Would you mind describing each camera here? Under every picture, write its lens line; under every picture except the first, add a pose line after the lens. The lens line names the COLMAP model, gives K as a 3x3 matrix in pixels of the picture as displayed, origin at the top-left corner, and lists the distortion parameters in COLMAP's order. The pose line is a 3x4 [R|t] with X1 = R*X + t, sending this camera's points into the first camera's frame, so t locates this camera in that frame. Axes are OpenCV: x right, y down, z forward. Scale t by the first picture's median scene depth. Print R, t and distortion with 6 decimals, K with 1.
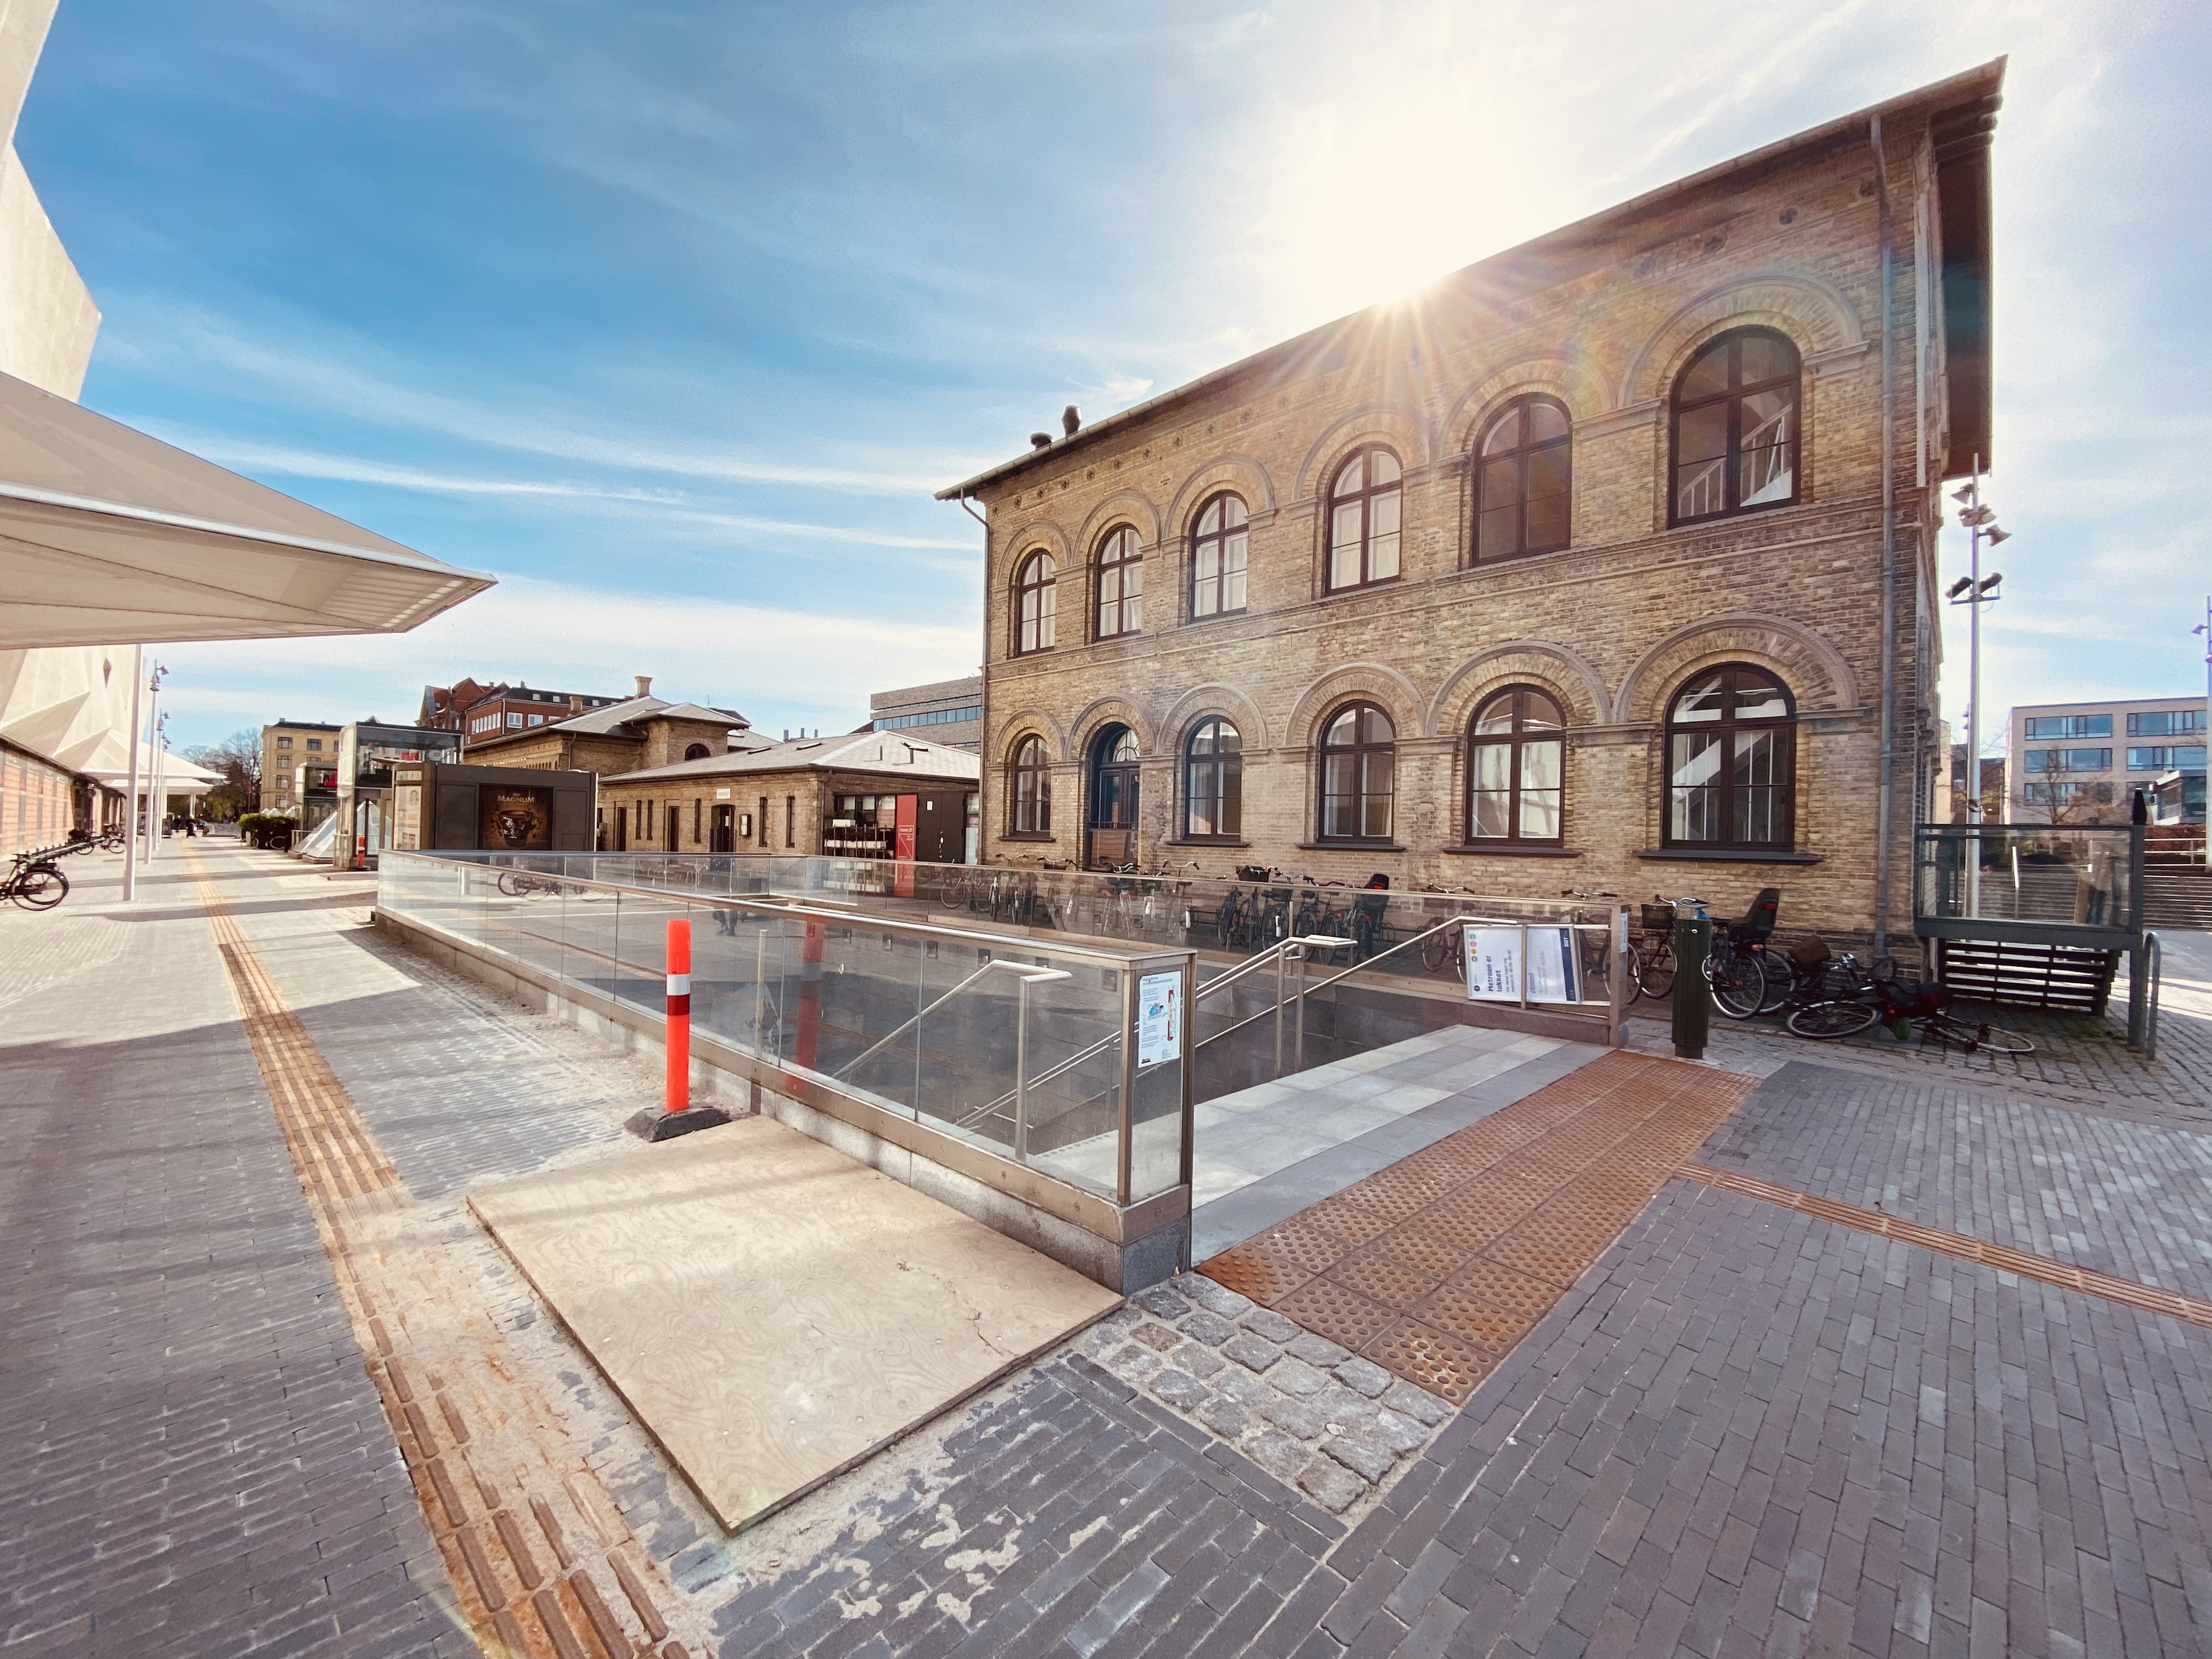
lens RADIAL K [[897.4, 0, 1107.4], [0, 897.4, 833.7], [0, 0, 1]] dist [0.012725, -0.017006]
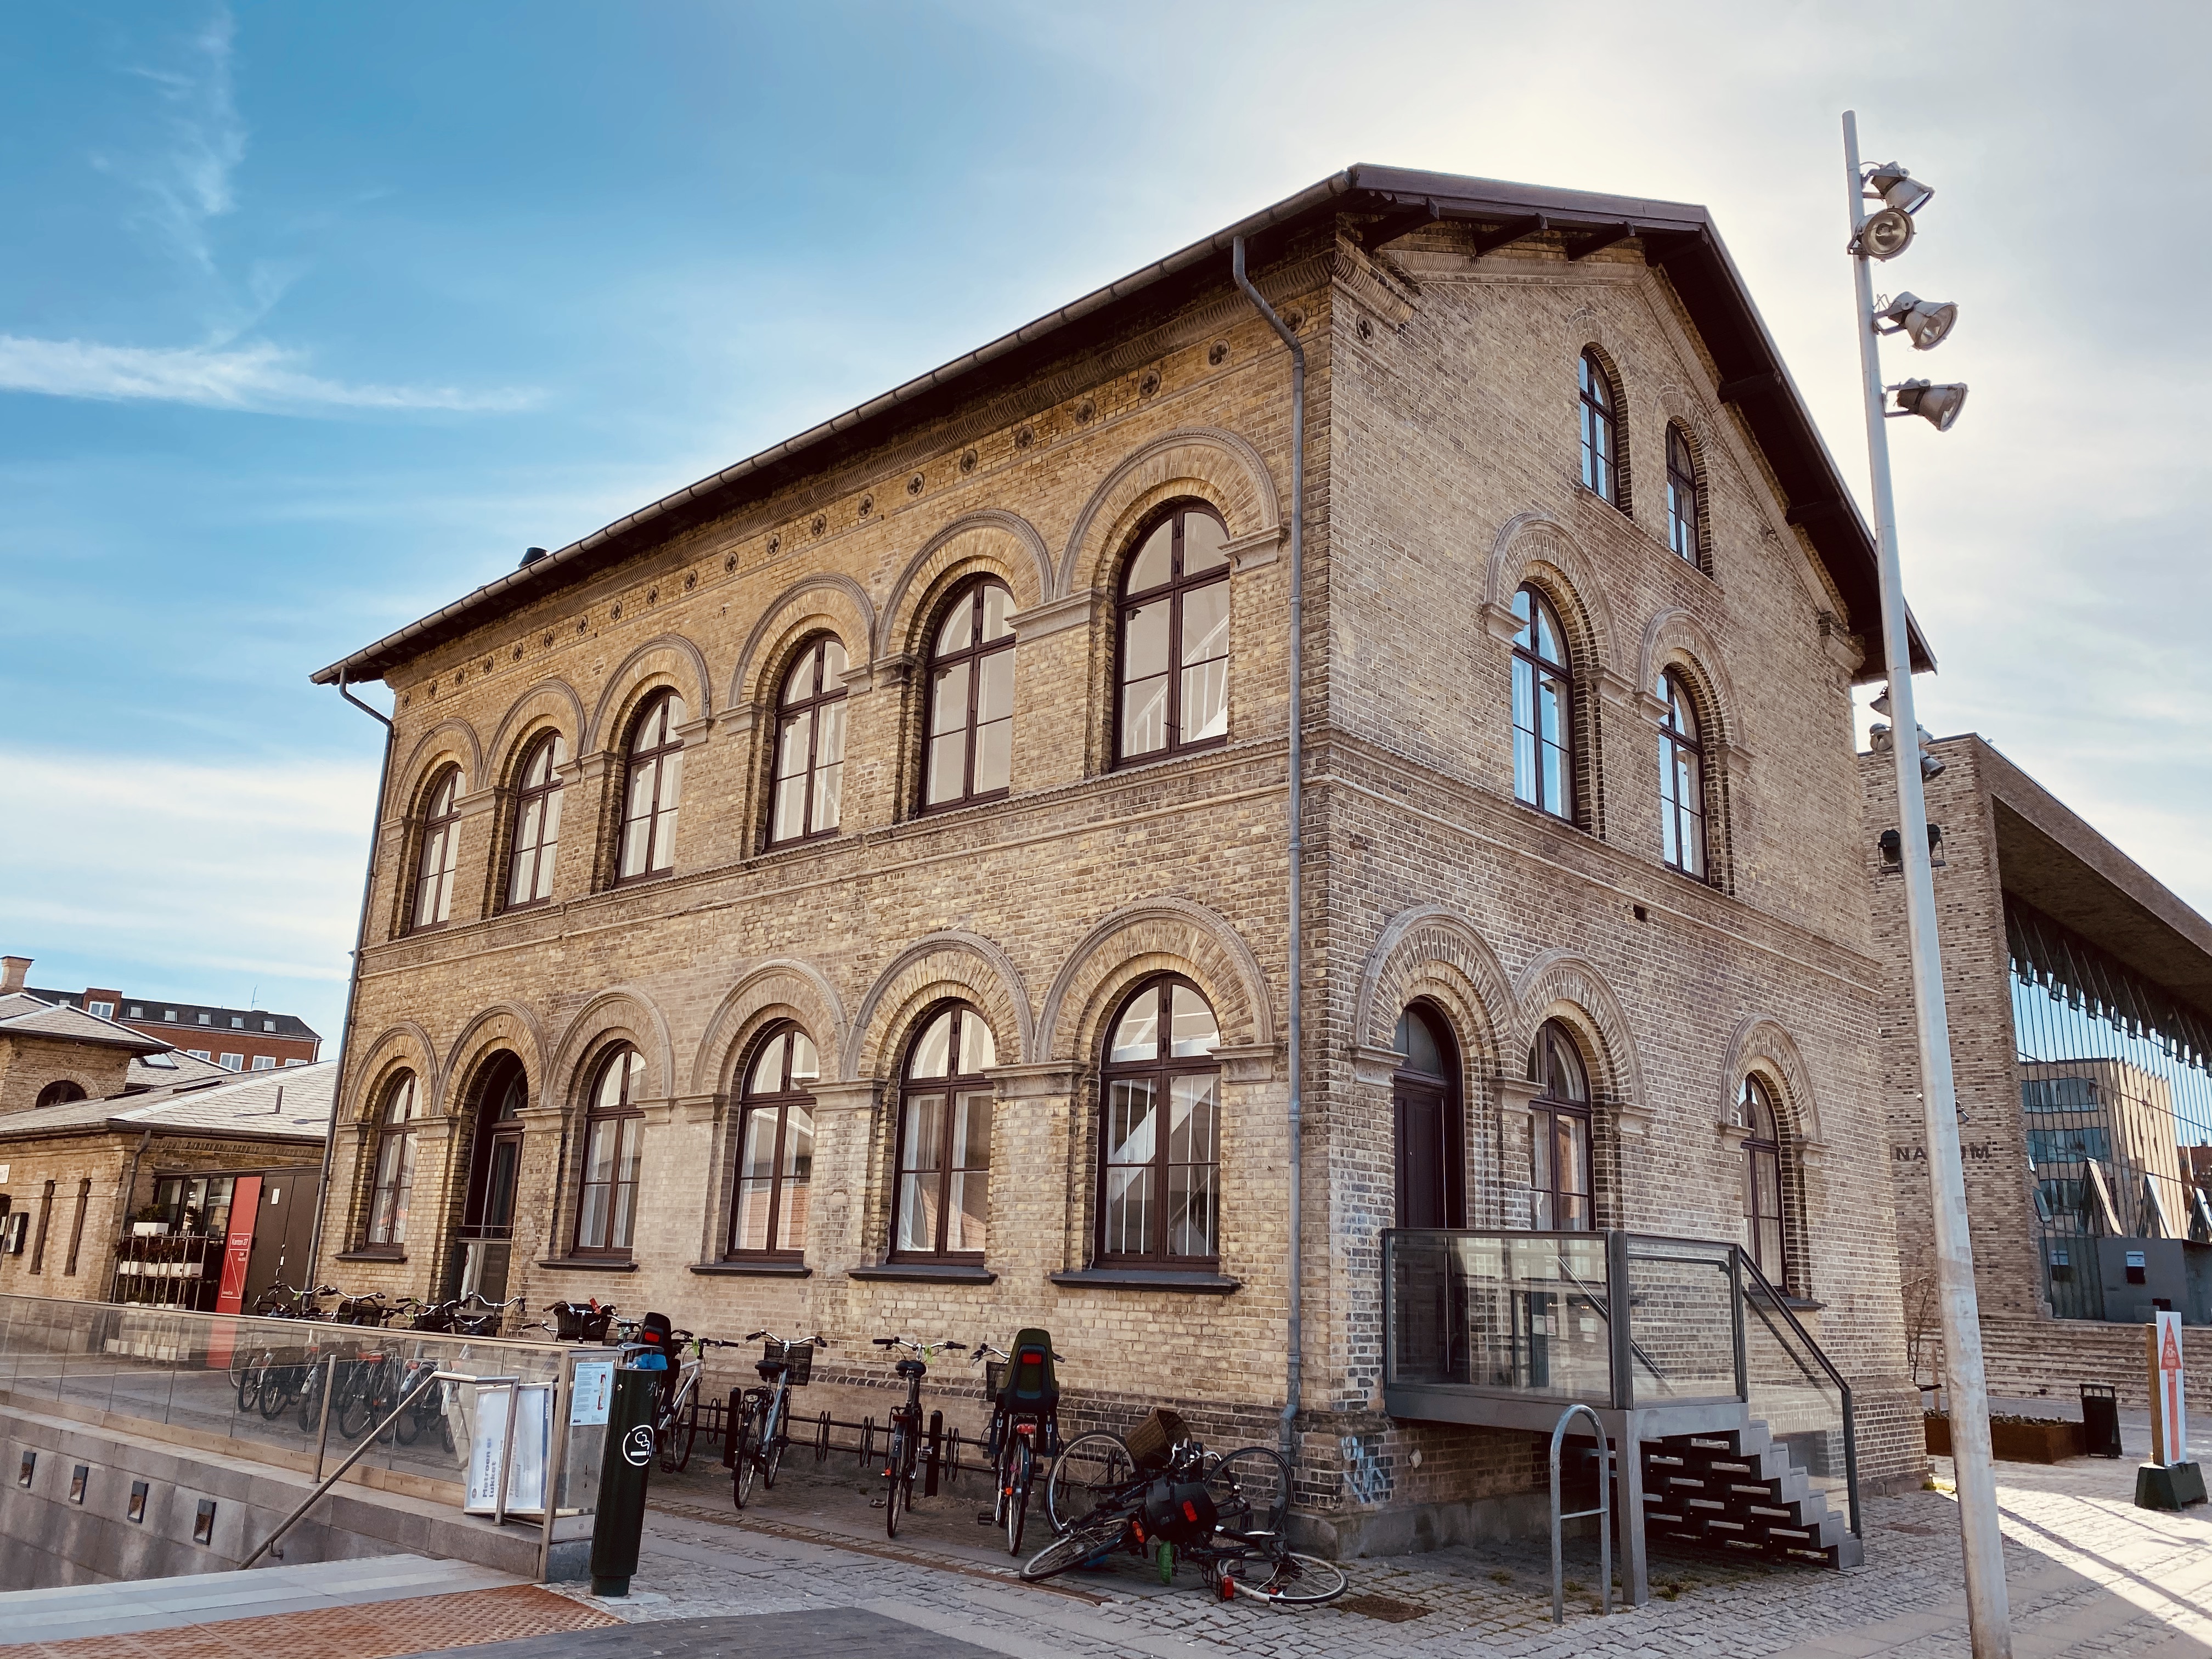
lens RADIAL K [[1684.0, 0, 1118.3], [0, 1684.0, 824.3], [0, 0, 1]] dist [0.165771, -0.378163]
pose [[0.999704, 0.011413, 0.021498, 0.588685], [-0.005744, 0.968922, -0.247299, 0.009627], [-0.023652, 0.247102, 0.968701, -0.203700]]
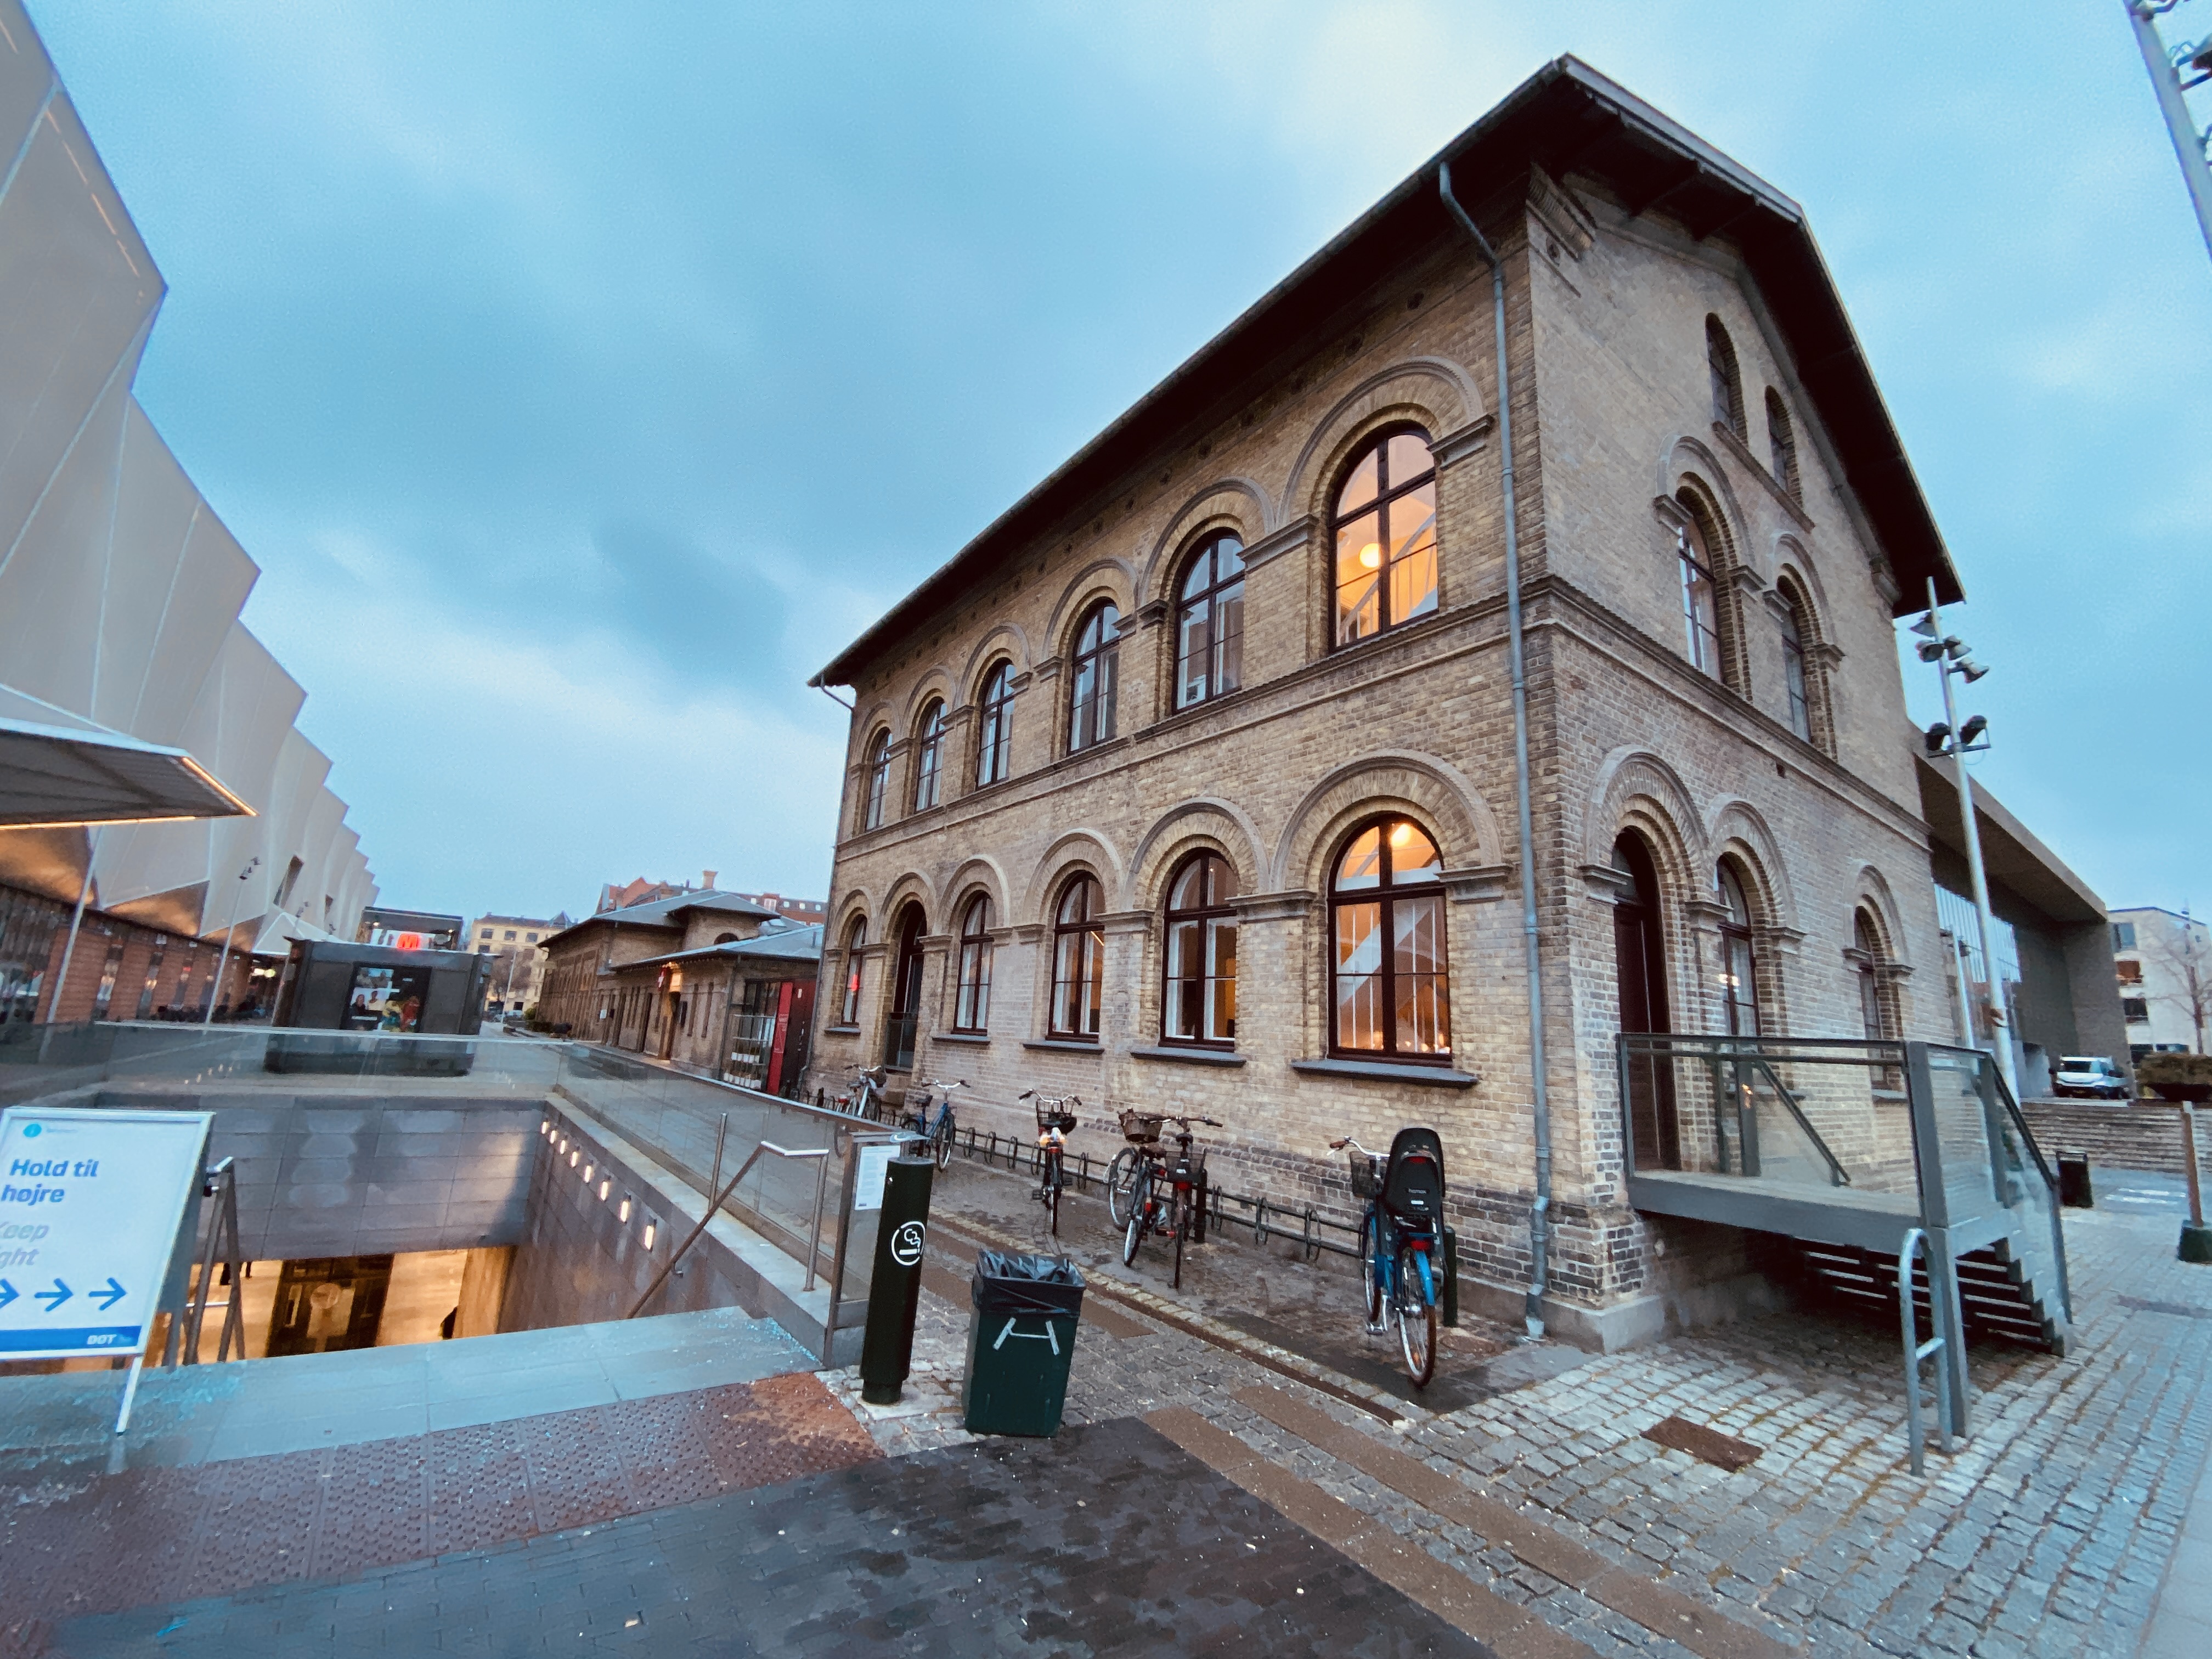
lens RADIAL K [[888.5, 0, 1103.8], [0, 888.5, 833.4], [0, 0, 1]] dist [0.043374, -0.033252]
pose [[0.985688, -0.009784, -0.168294, 0.544133], [-0.027320, 0.975847, -0.216742, -0.000132], [0.166350, 0.218238, 0.961613, 0.209572]]
